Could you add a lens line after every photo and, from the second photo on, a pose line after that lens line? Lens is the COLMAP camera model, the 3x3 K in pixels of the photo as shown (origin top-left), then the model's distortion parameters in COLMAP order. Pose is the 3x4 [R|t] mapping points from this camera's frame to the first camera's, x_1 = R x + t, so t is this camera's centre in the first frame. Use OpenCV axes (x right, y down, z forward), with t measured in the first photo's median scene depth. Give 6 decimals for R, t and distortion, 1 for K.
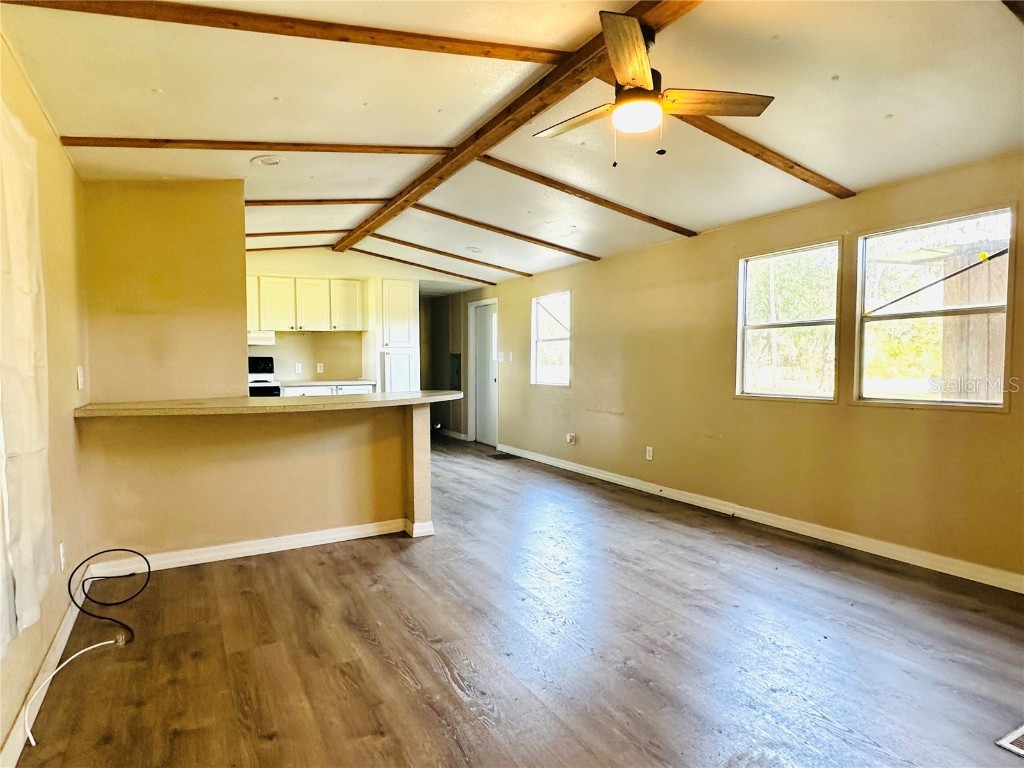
lens RADIAL K [[584.1, 0, 512.0], [0, 584.1, 384.0], [0, 0, 1]] dist [-0.001399, -0.002045]
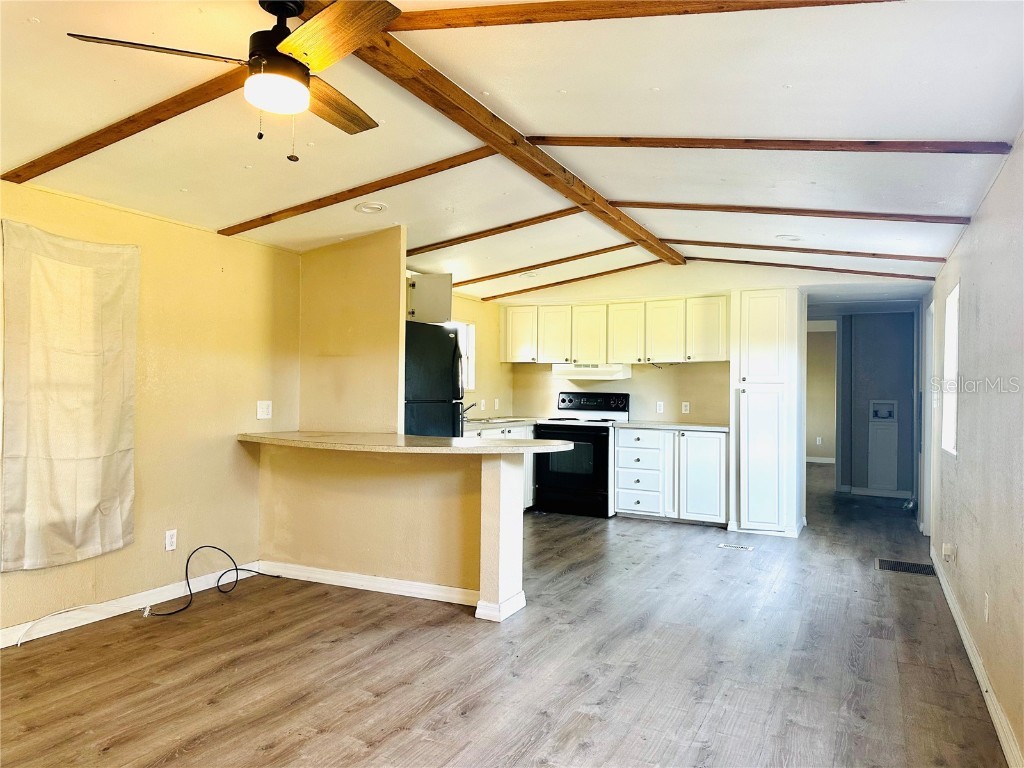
lens RADIAL K [[722.9, 0, 512.0], [0, 722.9, 384.0], [0, 0, 1]] dist [0.042920, -0.063777]
pose [[0.559668, 0.004763, -0.828703, 0.776647], [-0.047980, 0.998492, -0.026665, -0.046052], [0.827327, 0.054685, 0.559053, 0.494946]]
